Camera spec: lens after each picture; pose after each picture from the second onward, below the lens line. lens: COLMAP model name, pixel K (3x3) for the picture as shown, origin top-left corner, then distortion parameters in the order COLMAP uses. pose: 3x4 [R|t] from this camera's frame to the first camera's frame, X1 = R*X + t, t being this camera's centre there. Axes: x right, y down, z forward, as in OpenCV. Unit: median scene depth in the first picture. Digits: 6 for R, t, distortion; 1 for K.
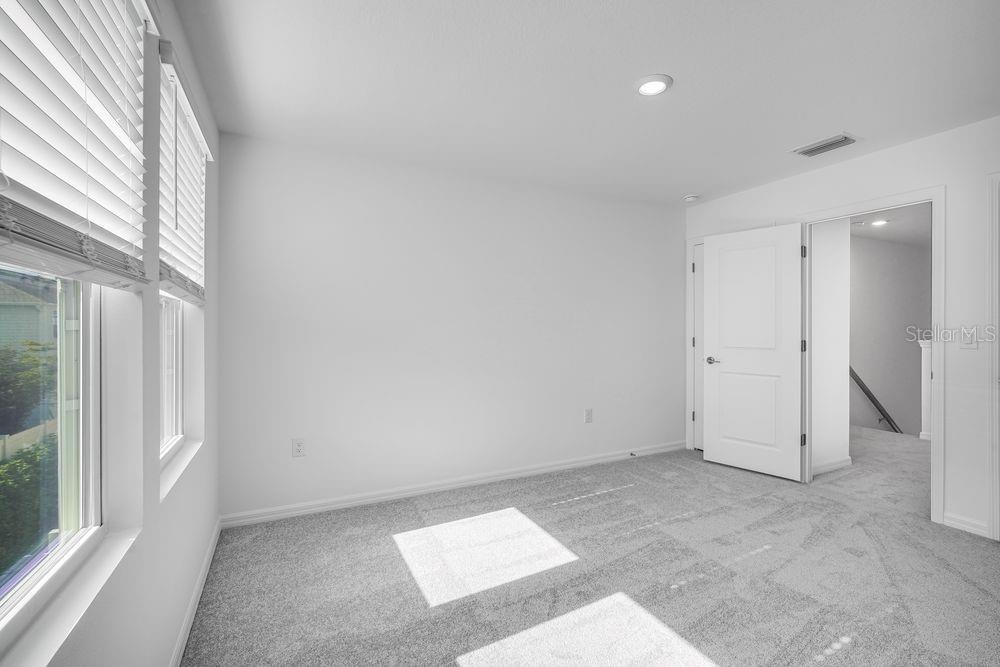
lens RADIAL K [[446.6, 0, 501.0], [0, 446.6, 330.3], [0, 0, 1]] dist [0.003726, 0.002130]
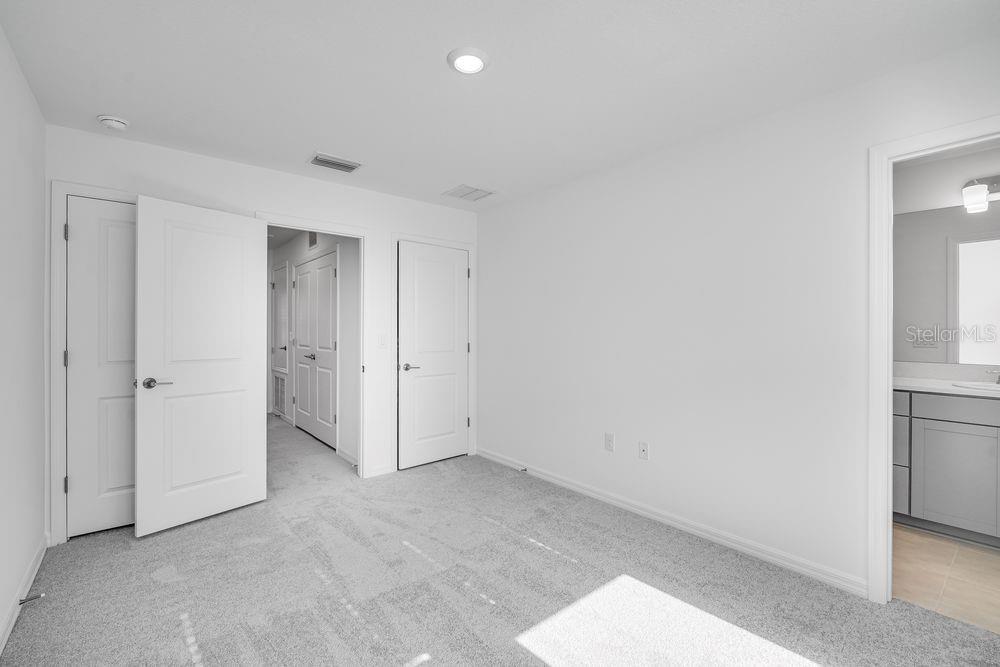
lens RADIAL K [[446.6, 0, 499.1], [0, 446.6, 332.2], [0, 0, 1]] dist [0.003726, 0.002130]
pose [[-0.219817, -0.000341, 0.975541, -0.399093], [0.005499, 0.999984, 0.001588, -0.008743], [-0.975526, 0.005713, -0.219812, 0.849000]]
